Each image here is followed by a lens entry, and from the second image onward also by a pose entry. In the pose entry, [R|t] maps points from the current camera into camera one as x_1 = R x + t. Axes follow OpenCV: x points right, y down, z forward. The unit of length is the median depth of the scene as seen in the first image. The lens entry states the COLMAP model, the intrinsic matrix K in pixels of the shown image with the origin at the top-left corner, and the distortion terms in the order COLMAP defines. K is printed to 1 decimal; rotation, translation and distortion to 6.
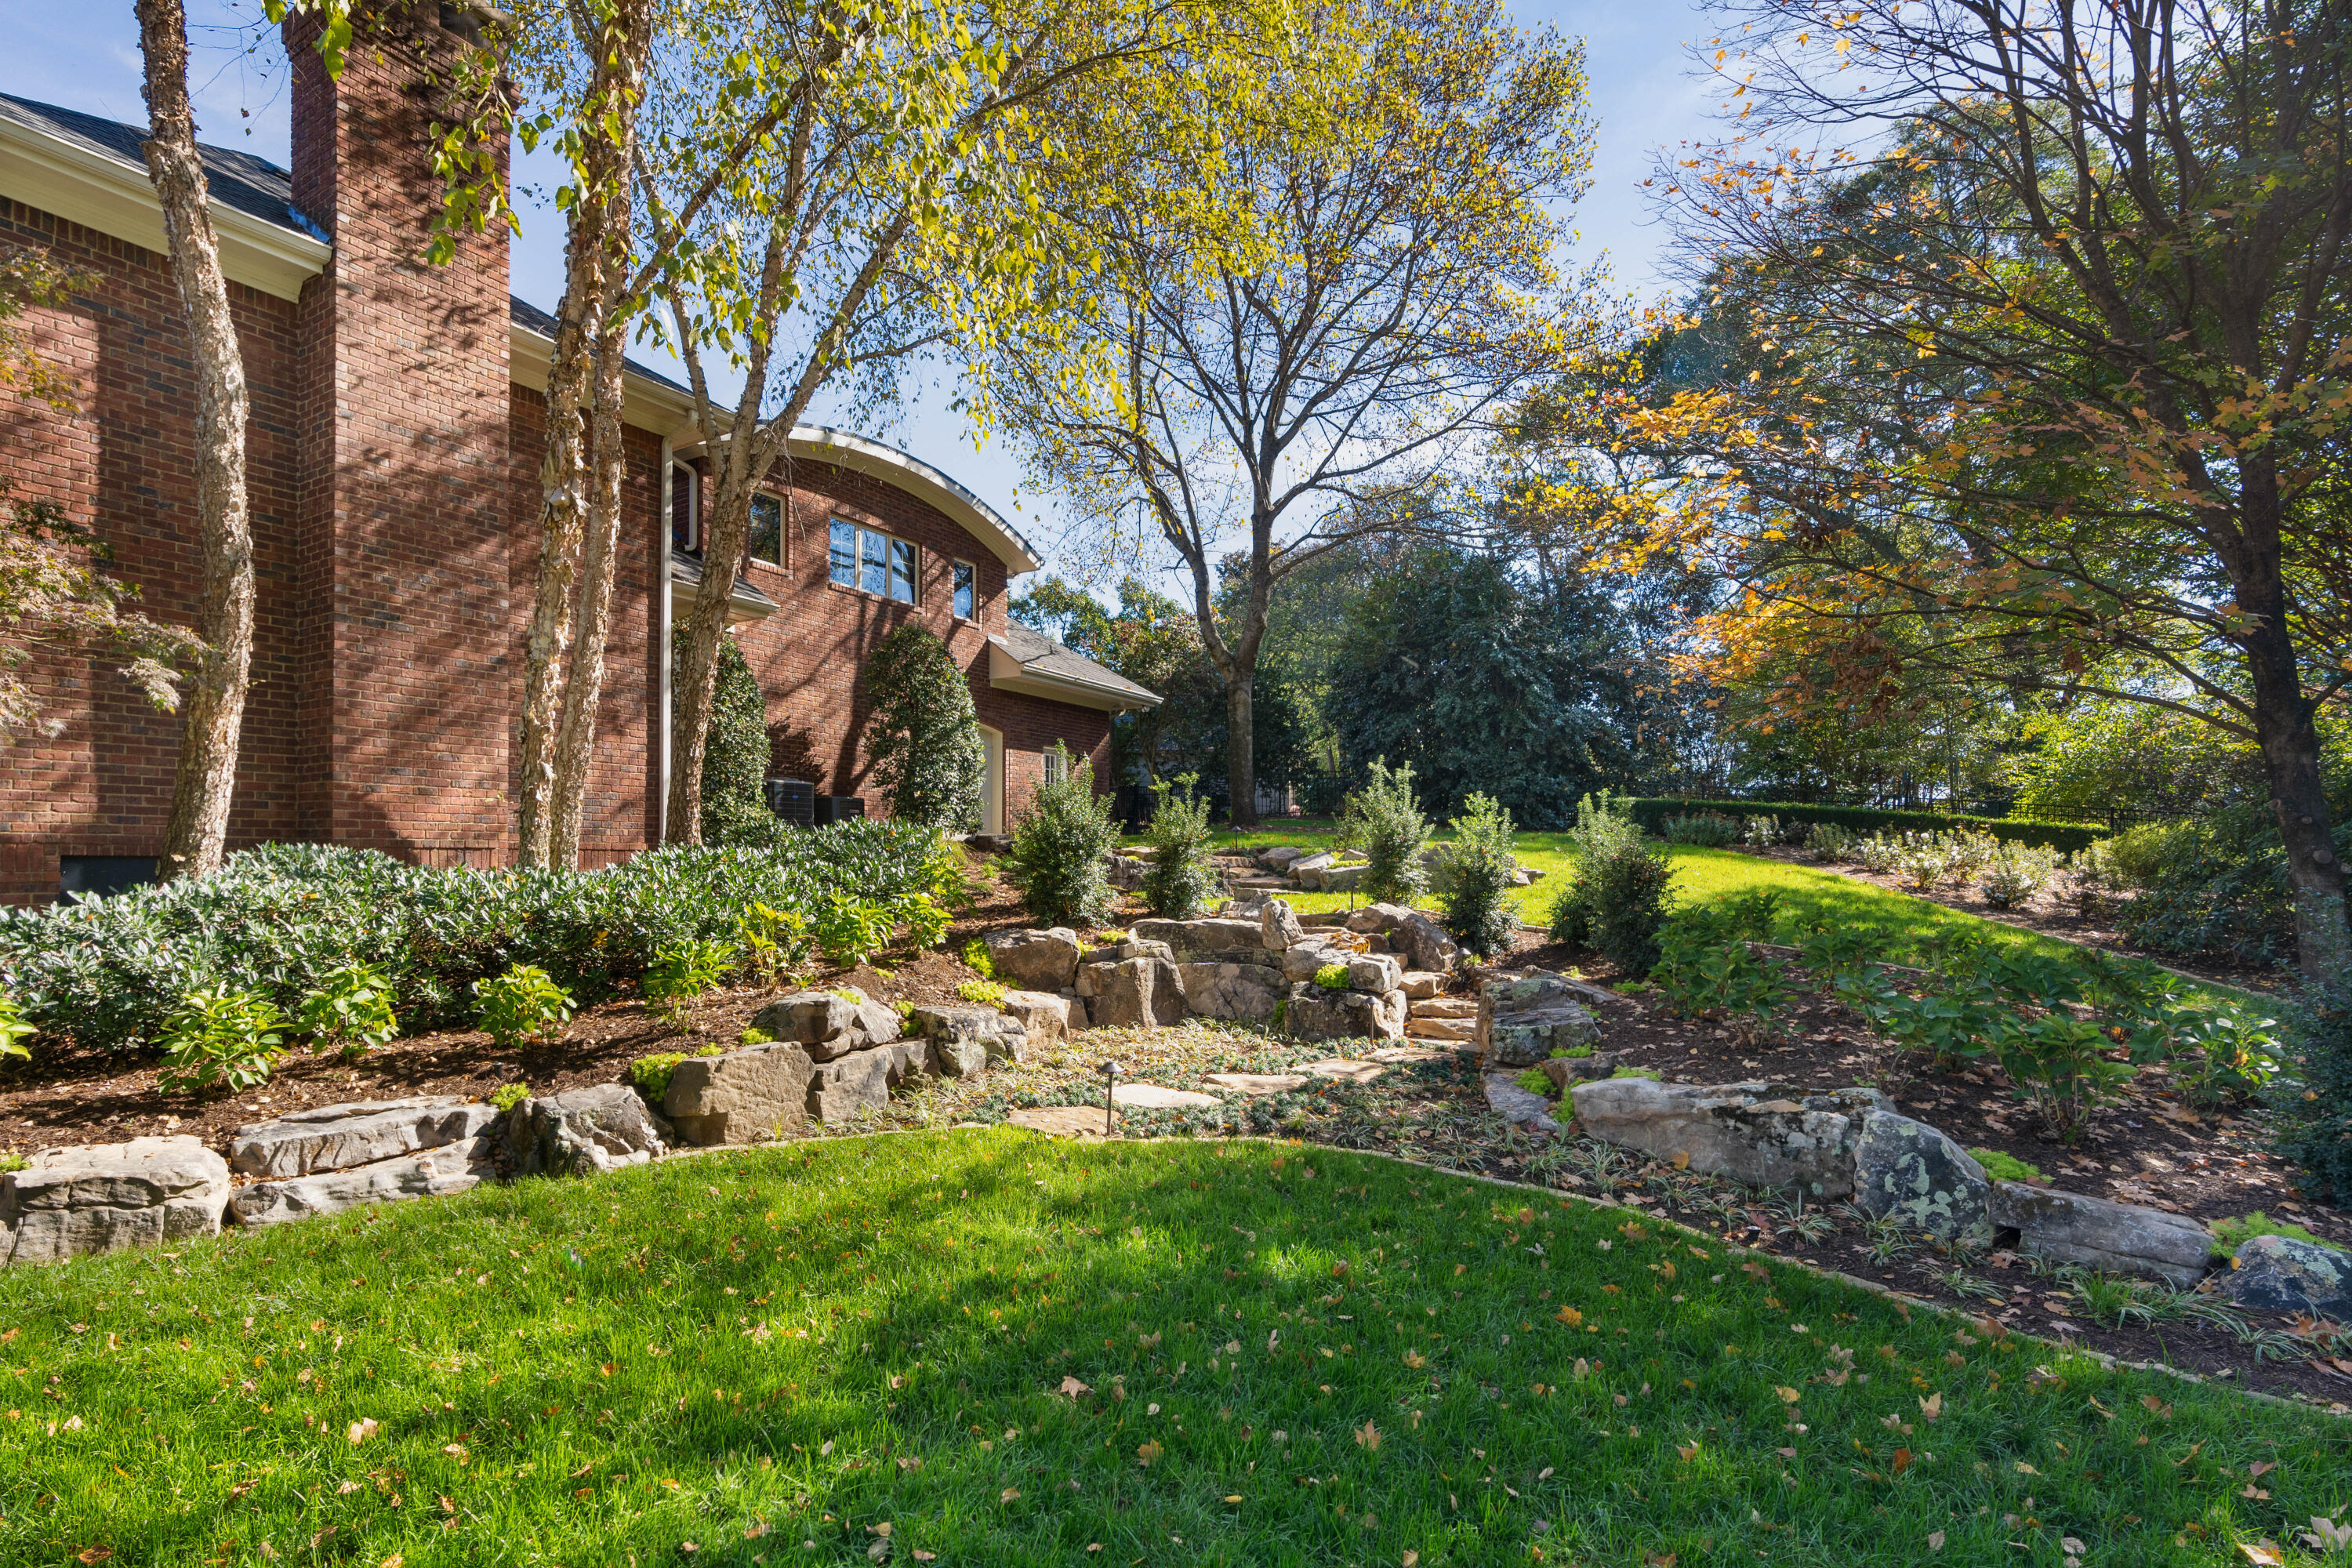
lens RADIAL K [[1094.0, 0, 1112.5], [0, 1094.0, 874.1], [0, 0, 1]] dist [-0.009650, 0.002524]
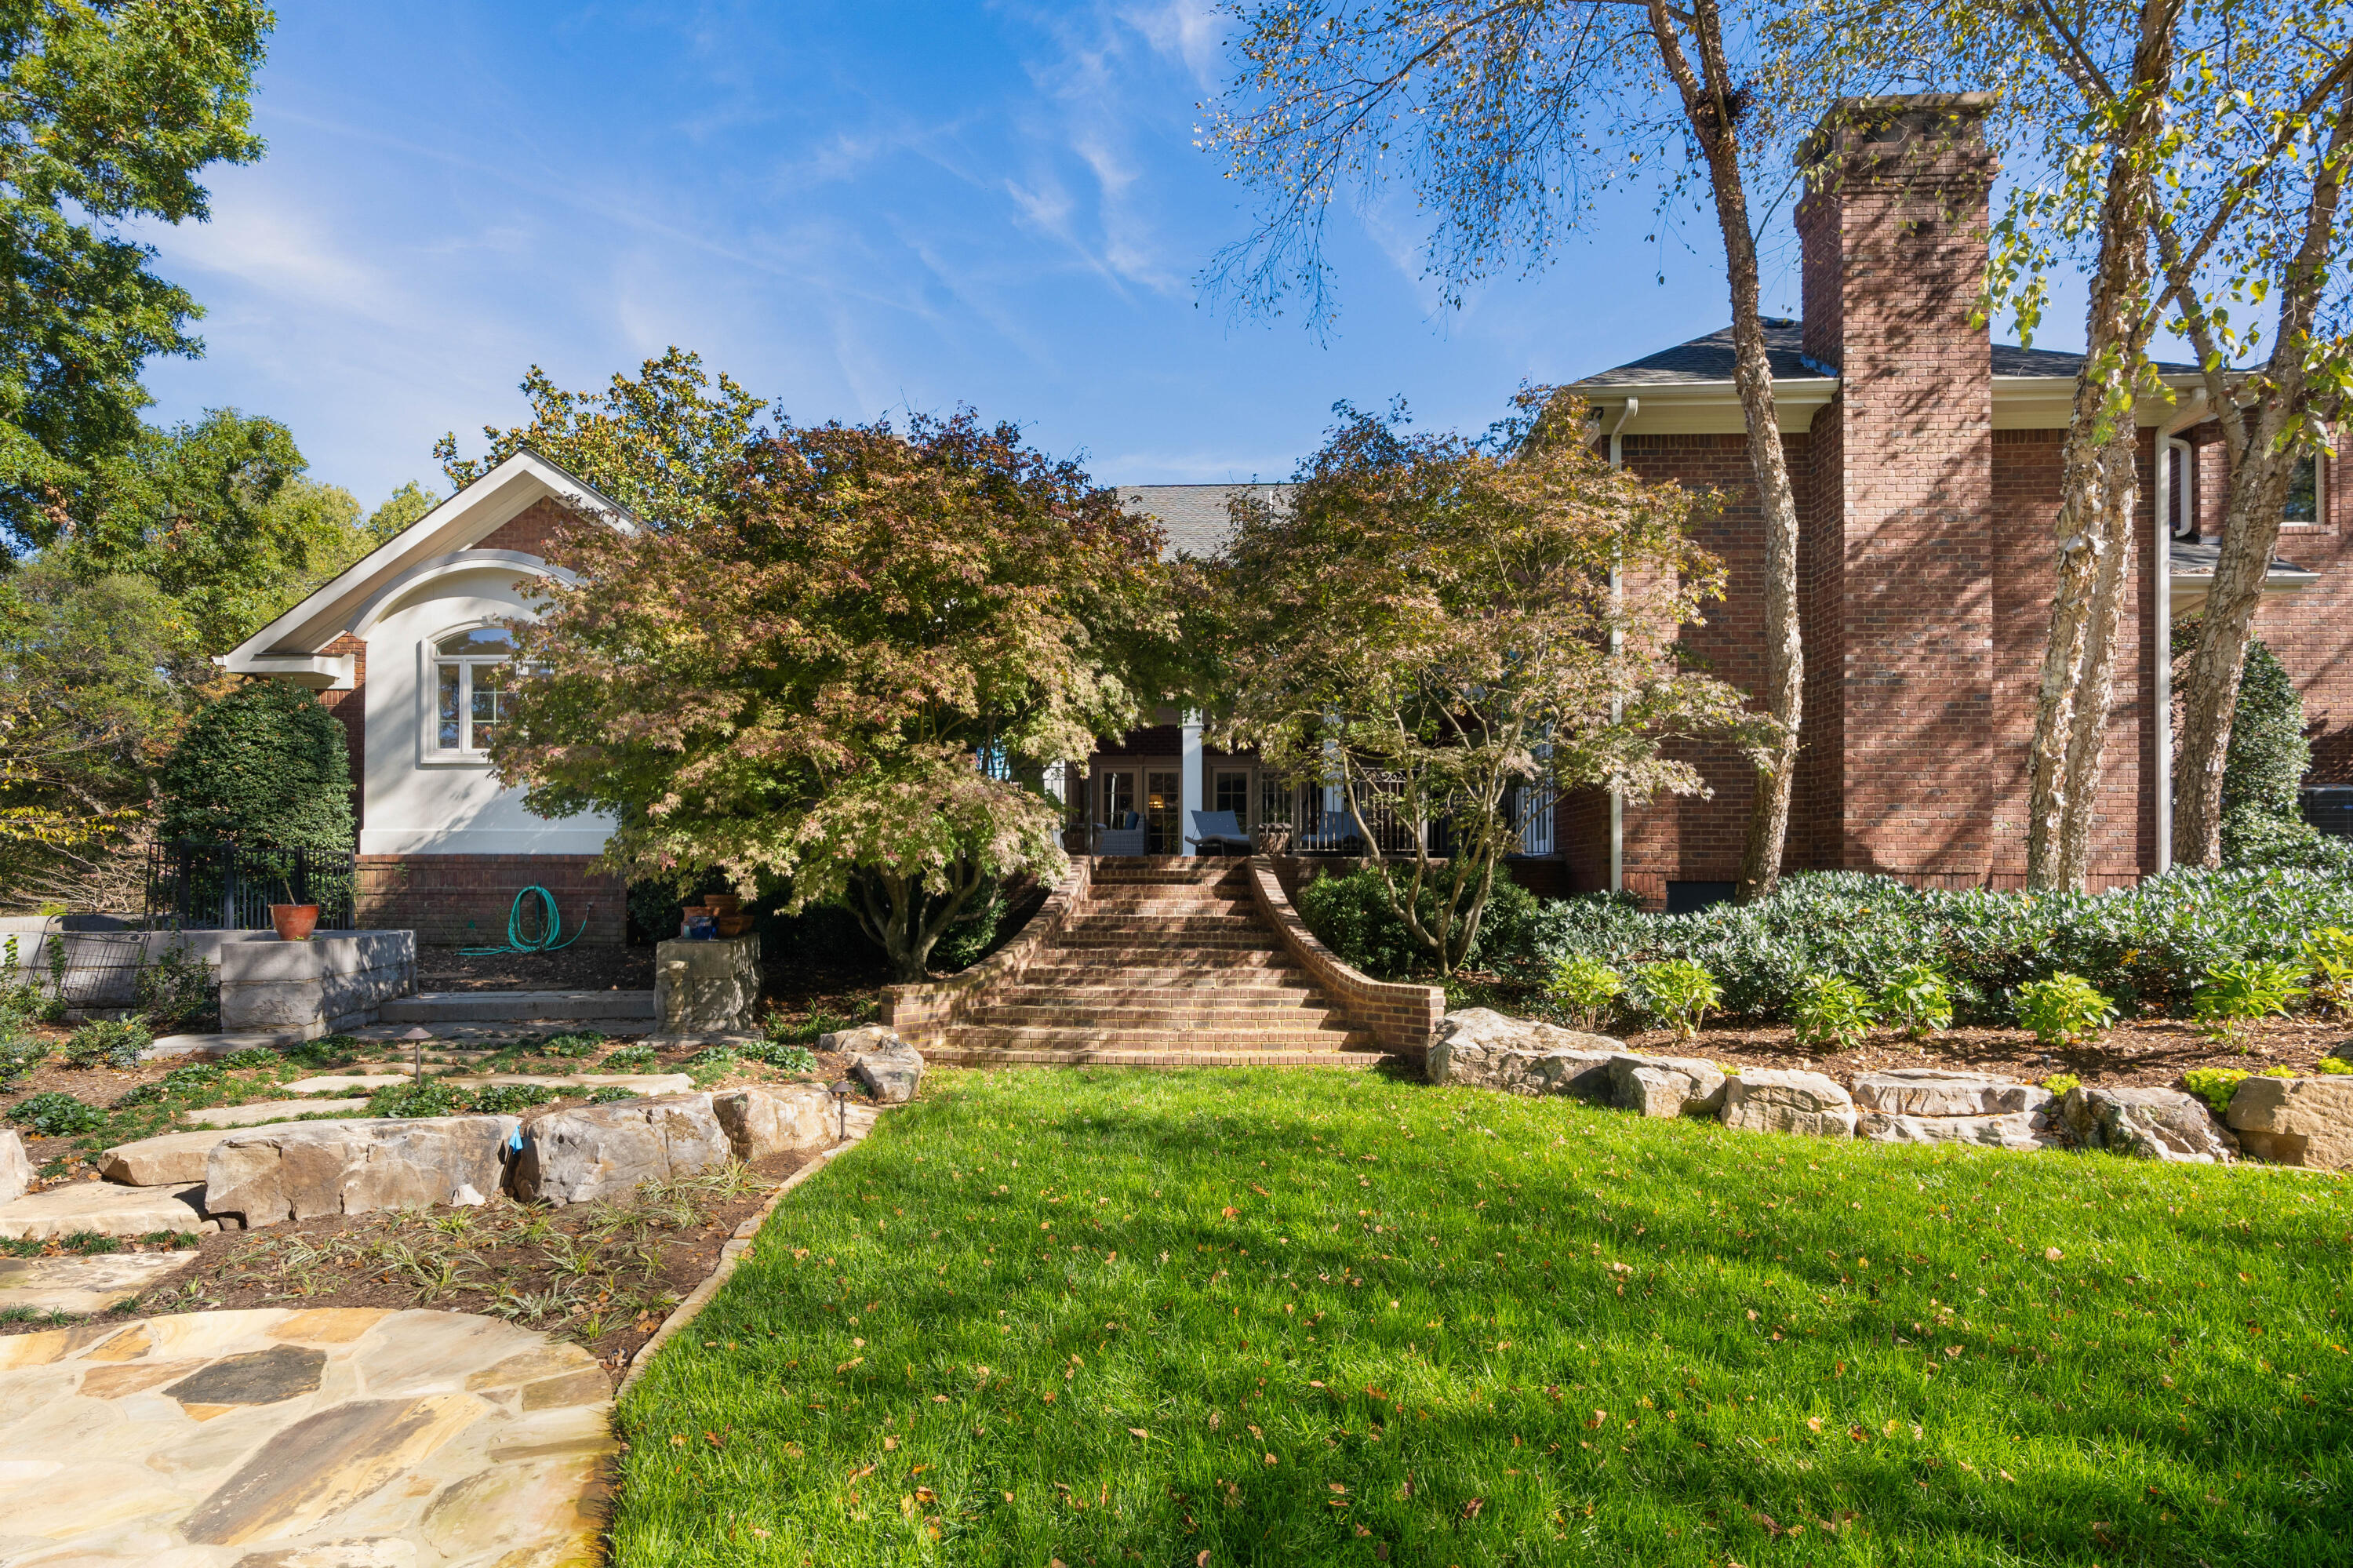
lens RADIAL K [[1168.1, 0, 1196.3], [0, 1168.1, 875.9], [0, 0, 1]] dist [-0.007532, 0.007071]
pose [[0.507812, -0.007777, -0.861433, 0.032276], [-0.013825, 0.999757, -0.017175, 0.010314], [0.861357, 0.020630, 0.507581, -0.270935]]
